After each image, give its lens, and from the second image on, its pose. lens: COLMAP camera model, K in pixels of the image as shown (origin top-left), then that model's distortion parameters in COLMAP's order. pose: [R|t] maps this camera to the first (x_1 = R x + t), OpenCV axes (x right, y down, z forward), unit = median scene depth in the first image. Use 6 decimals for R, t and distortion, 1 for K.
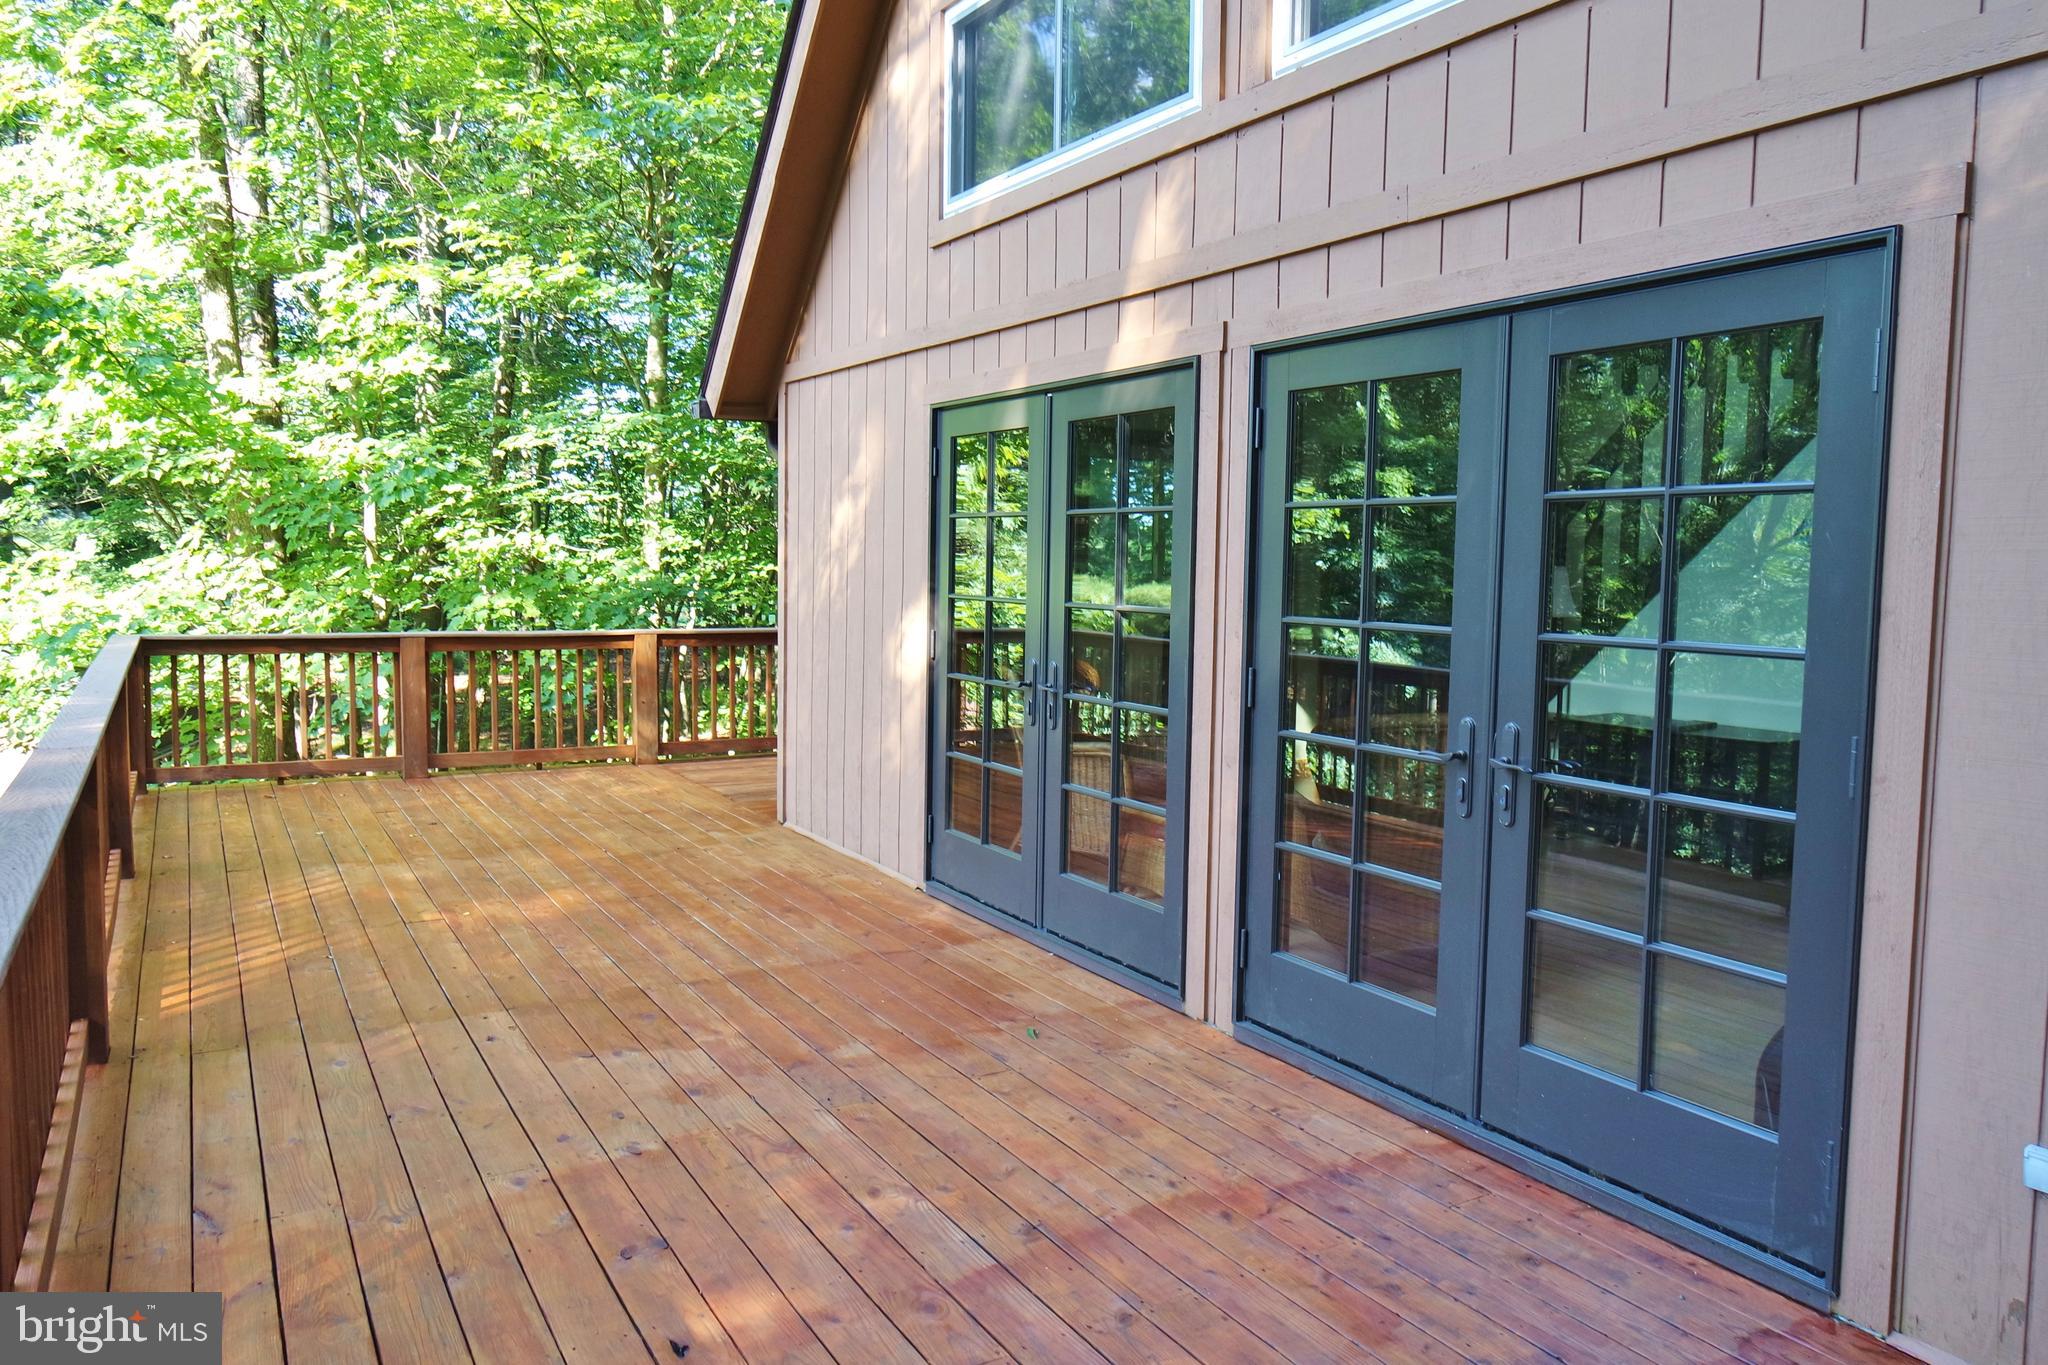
lens RADIAL K [[1417.6, 0, 1015.0], [0, 1417.6, 664.3], [0, 0, 1]] dist [0.007173, 0.005012]
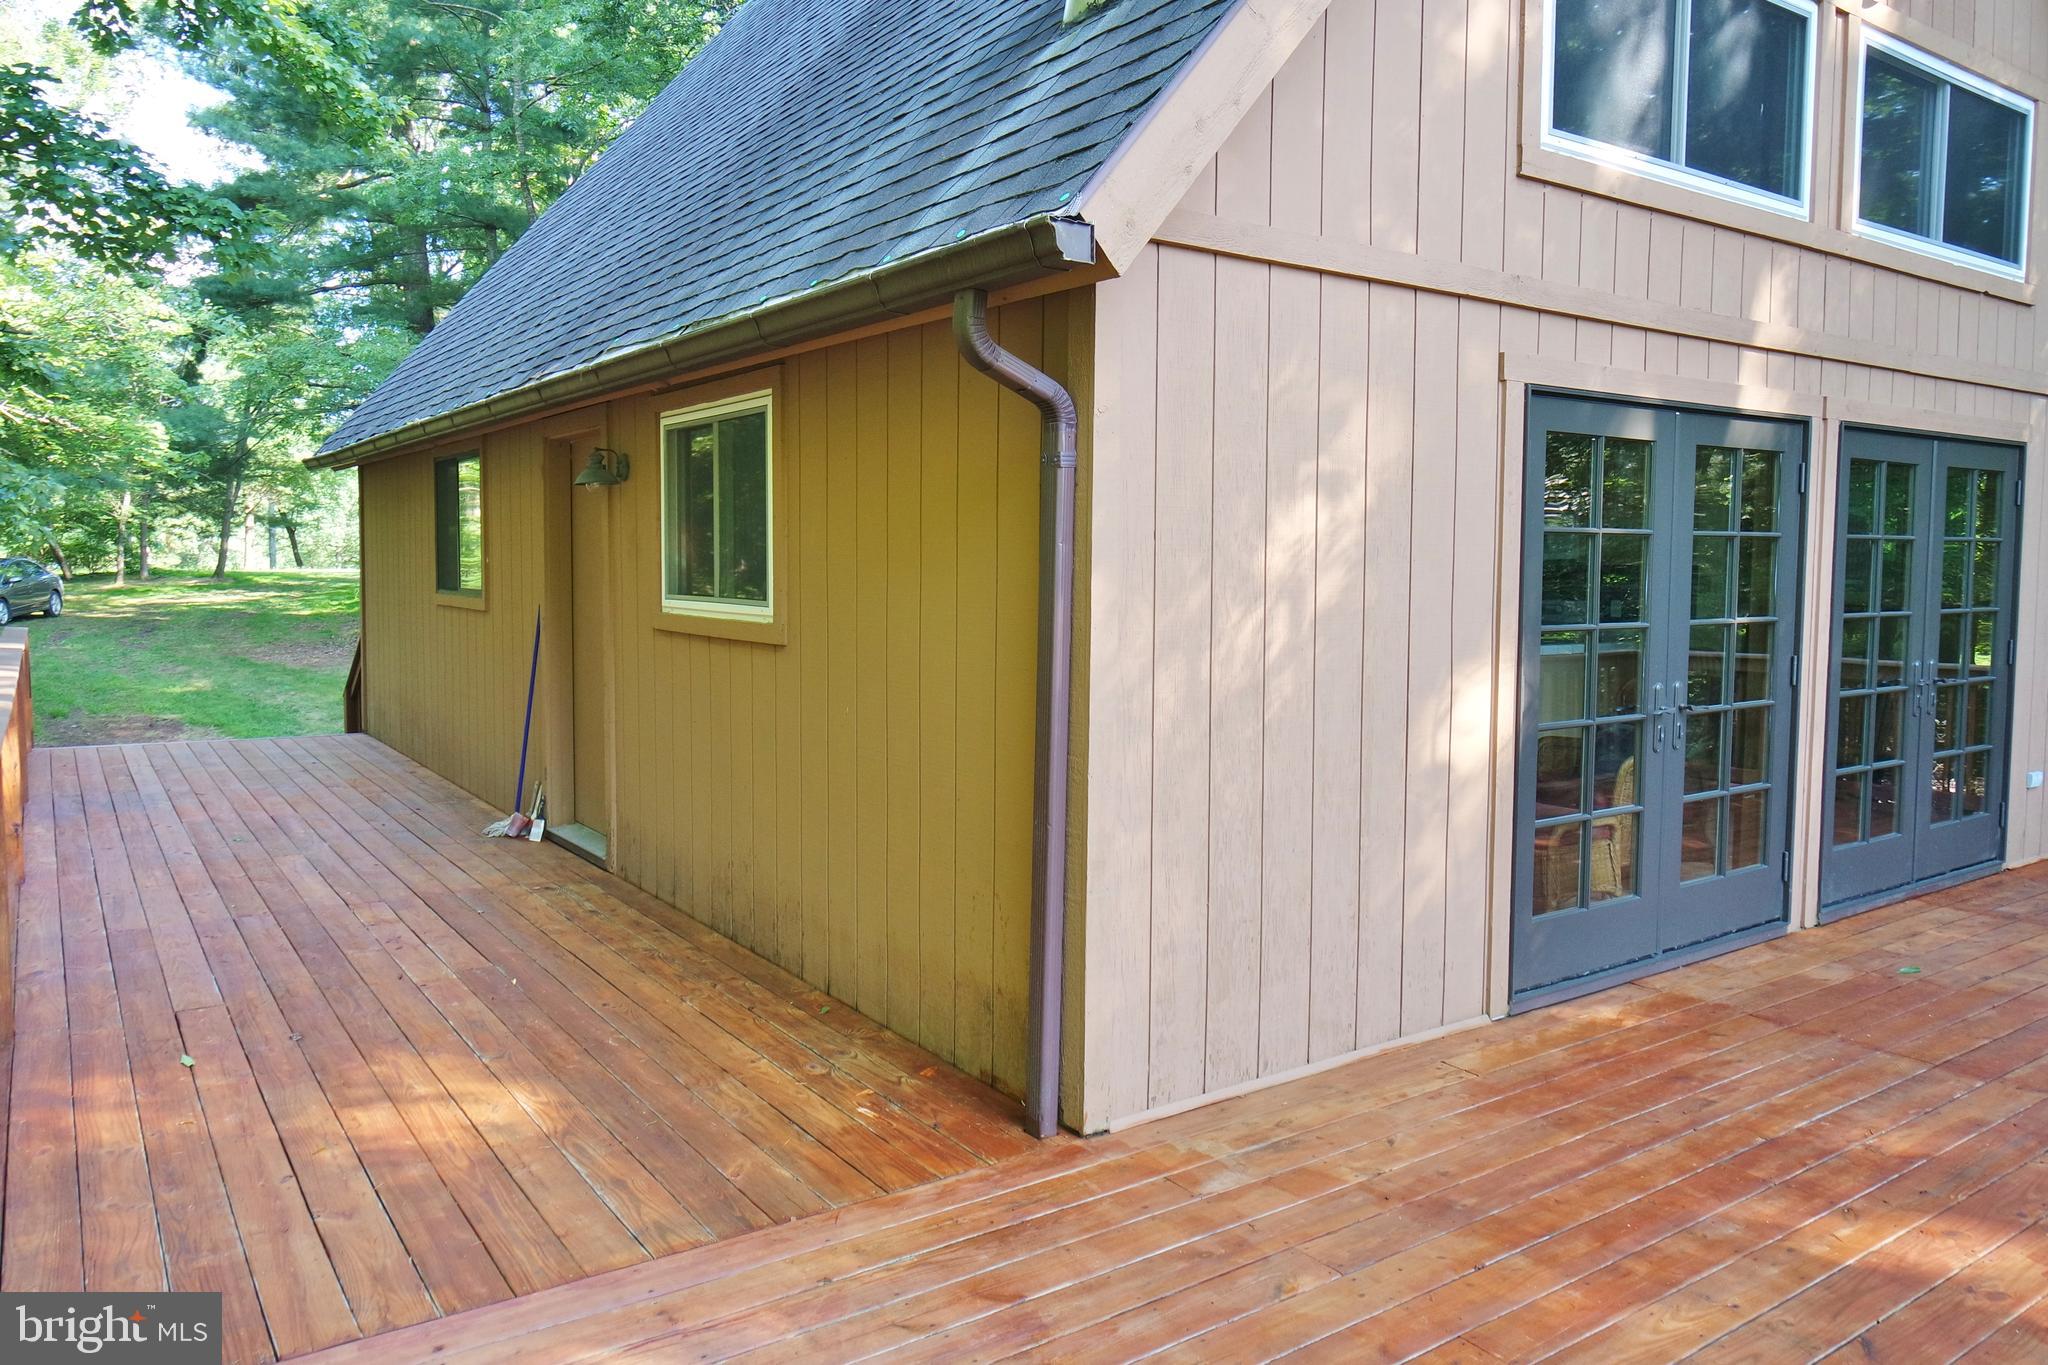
lens RADIAL K [[1417.6, 0, 1021.5], [0, 1417.6, 666.3], [0, 0, 1]] dist [0.007173, 0.005012]
pose [[-0.087954, -0.090517, 0.992003, -1.020155], [0.074142, 0.992506, 0.097136, -0.159211], [-0.993361, 0.082093, -0.080584, 1.694485]]
